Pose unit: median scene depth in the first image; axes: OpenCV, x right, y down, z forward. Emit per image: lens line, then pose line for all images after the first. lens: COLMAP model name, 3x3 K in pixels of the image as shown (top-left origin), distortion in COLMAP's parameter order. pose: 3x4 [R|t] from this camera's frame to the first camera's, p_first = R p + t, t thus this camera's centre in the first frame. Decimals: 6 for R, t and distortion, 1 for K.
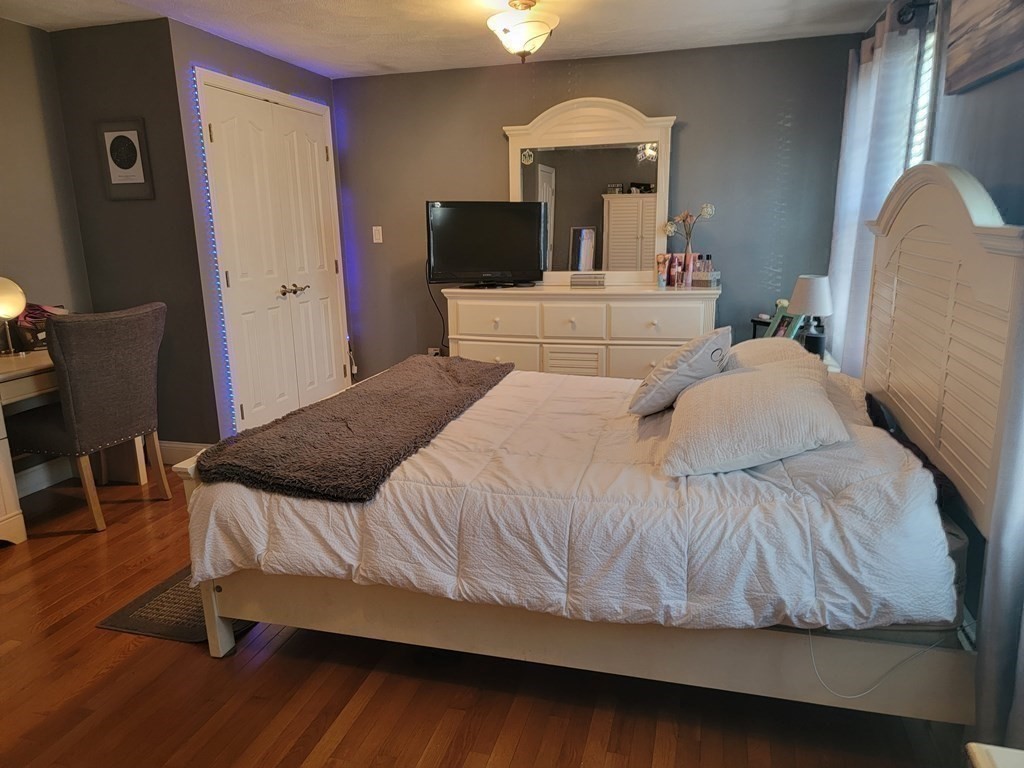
lens RADIAL K [[716.8, 0, 512.0], [0, 716.8, 384.0], [0, 0, 1]] dist [-0.028725, -0.000614]
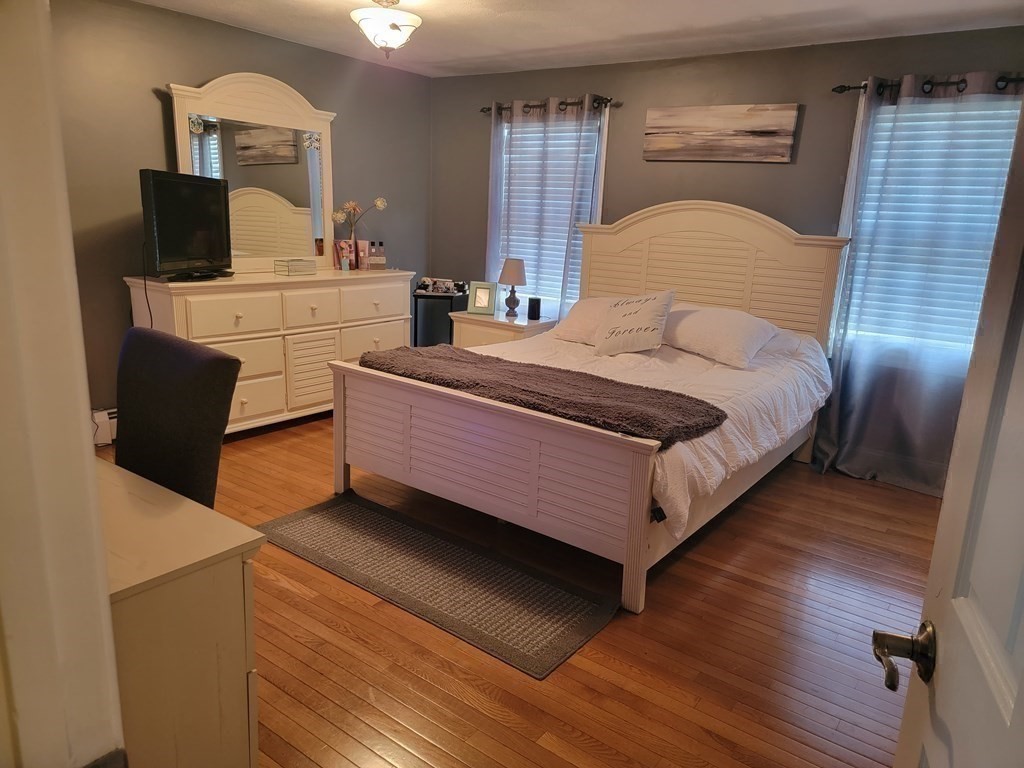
lens RADIAL K [[716.8, 0, 512.0], [0, 716.8, 384.0], [0, 0, 1]] dist [-0.028725, -0.000614]
pose [[0.364788, -0.170140, 0.915413, -0.718613], [0.176618, 0.977957, 0.111383, -0.046198], [-0.914186, 0.121047, 0.386797, 0.377085]]
